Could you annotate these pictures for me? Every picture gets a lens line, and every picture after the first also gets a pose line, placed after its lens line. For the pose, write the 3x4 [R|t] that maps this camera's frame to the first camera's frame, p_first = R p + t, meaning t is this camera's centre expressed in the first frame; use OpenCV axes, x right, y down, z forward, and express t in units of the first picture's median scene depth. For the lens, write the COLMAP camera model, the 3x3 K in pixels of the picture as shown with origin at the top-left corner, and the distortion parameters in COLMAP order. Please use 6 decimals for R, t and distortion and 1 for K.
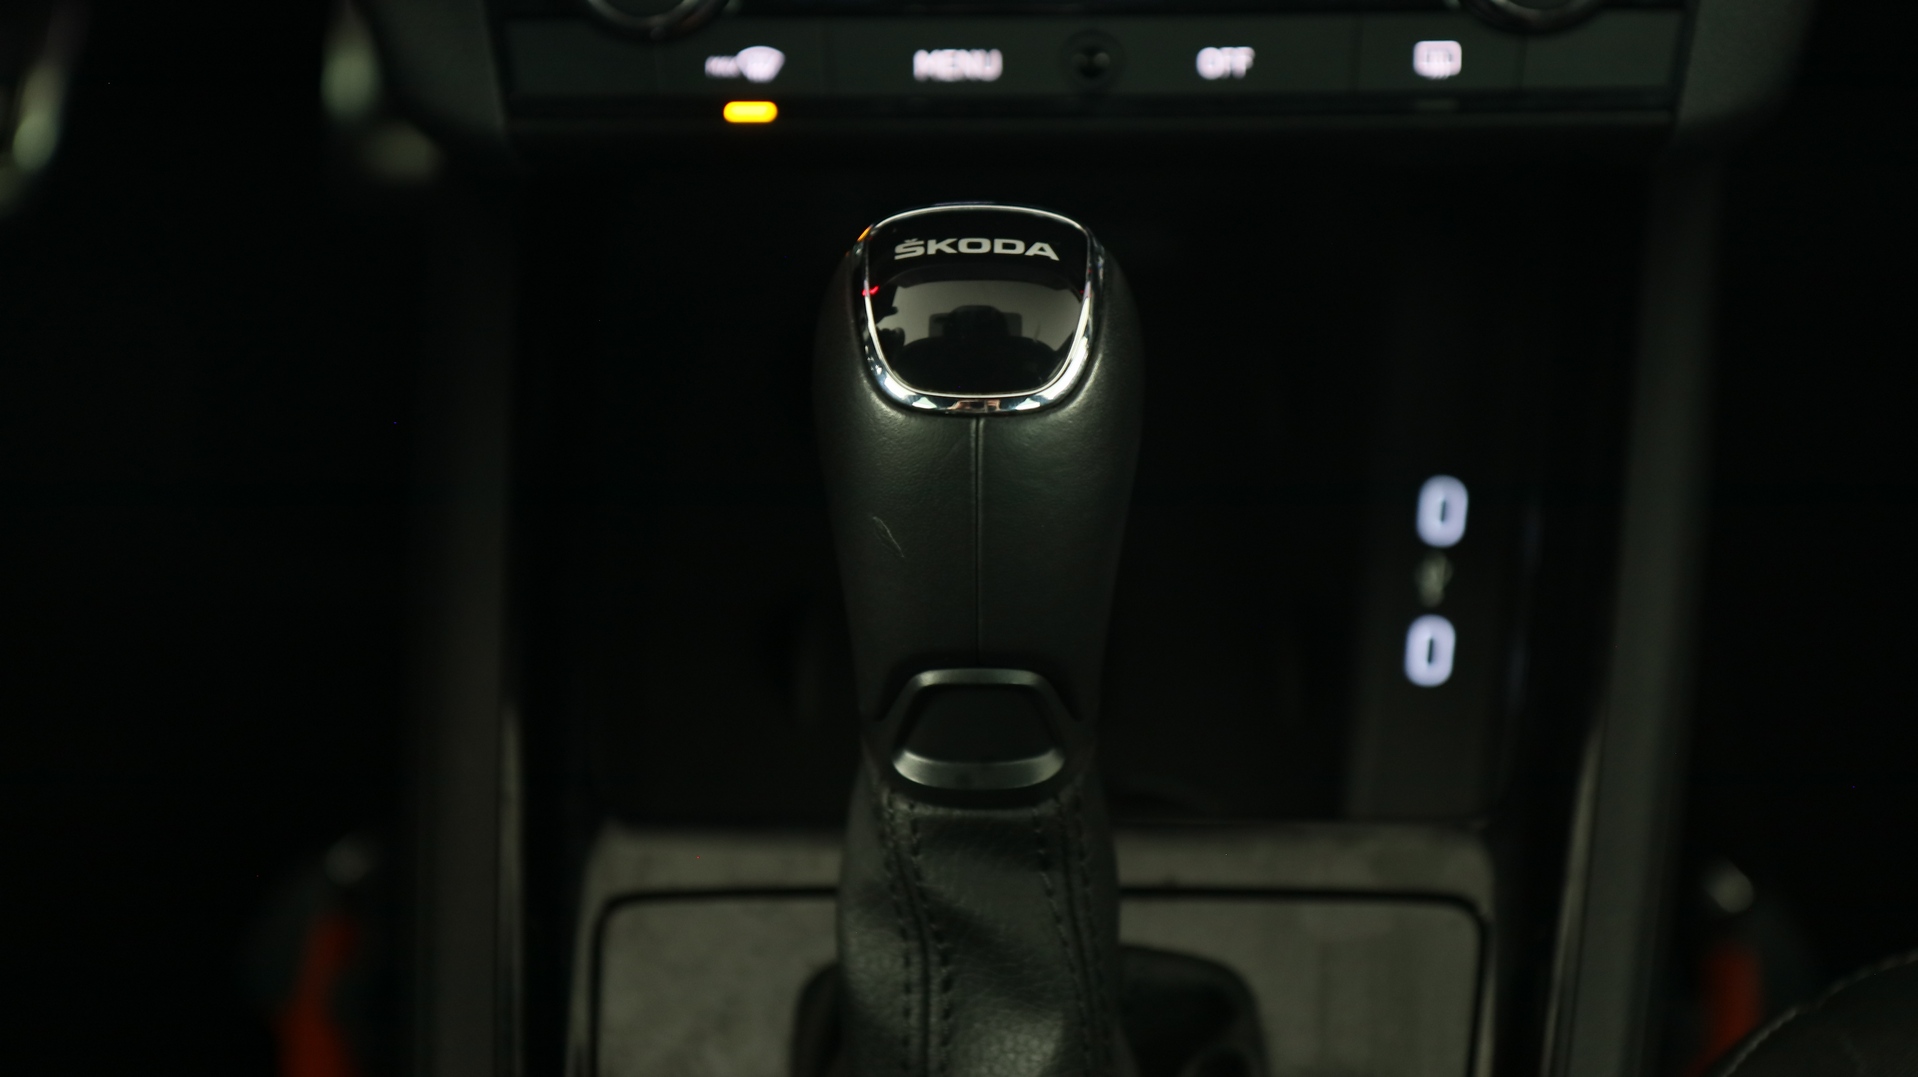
lens RADIAL K [[5085.2, 0, 959.0], [0, 5085.2, 538.5], [0, 0, 1]] dist [0.058308, 0.704522]
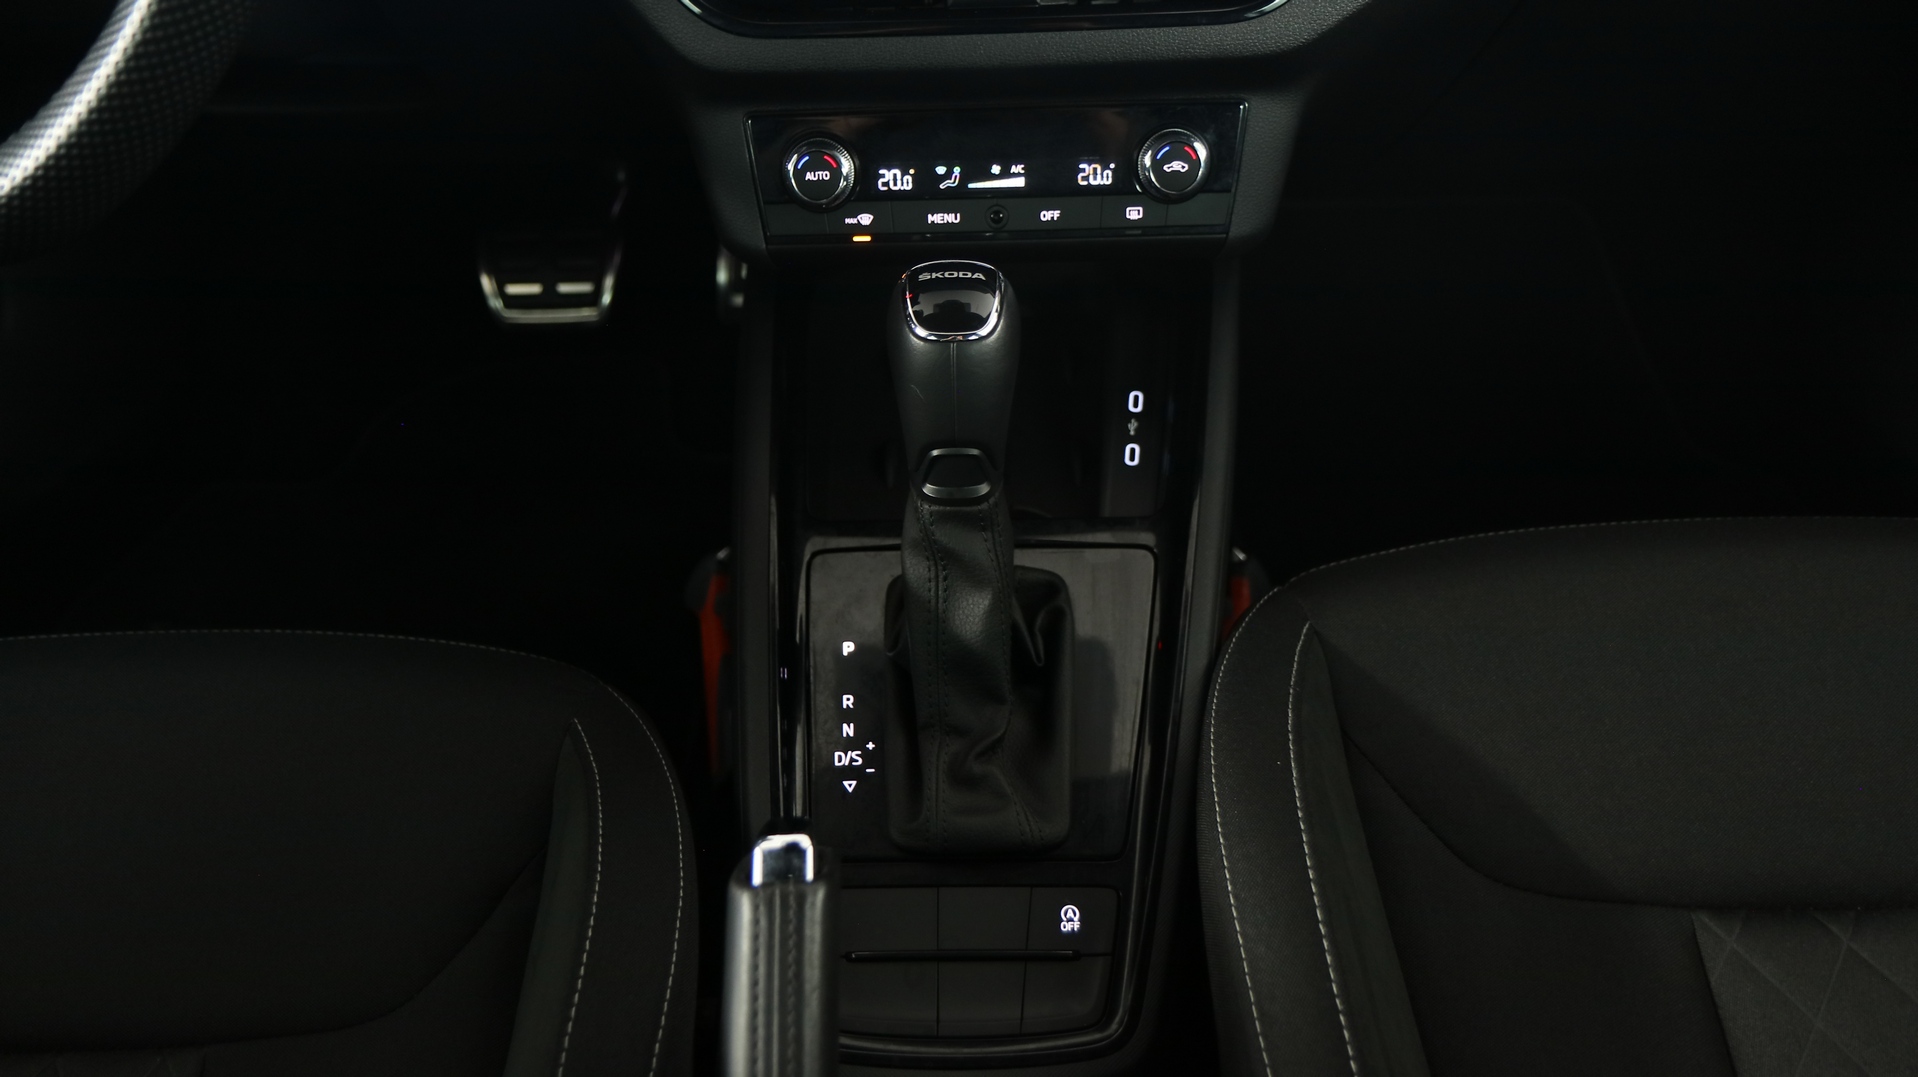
lens RADIAL K [[1651.5, 0, 959.0], [0, 1651.5, 538.5], [0, 0, 1]] dist [-0.000480, 0.000102]
pose [[0.999857, -0.016666, 0.002739, 0.002380], [0.016578, 0.999425, 0.029574, 0.043334], [-0.003230, -0.029524, 0.999559, 0.185769]]
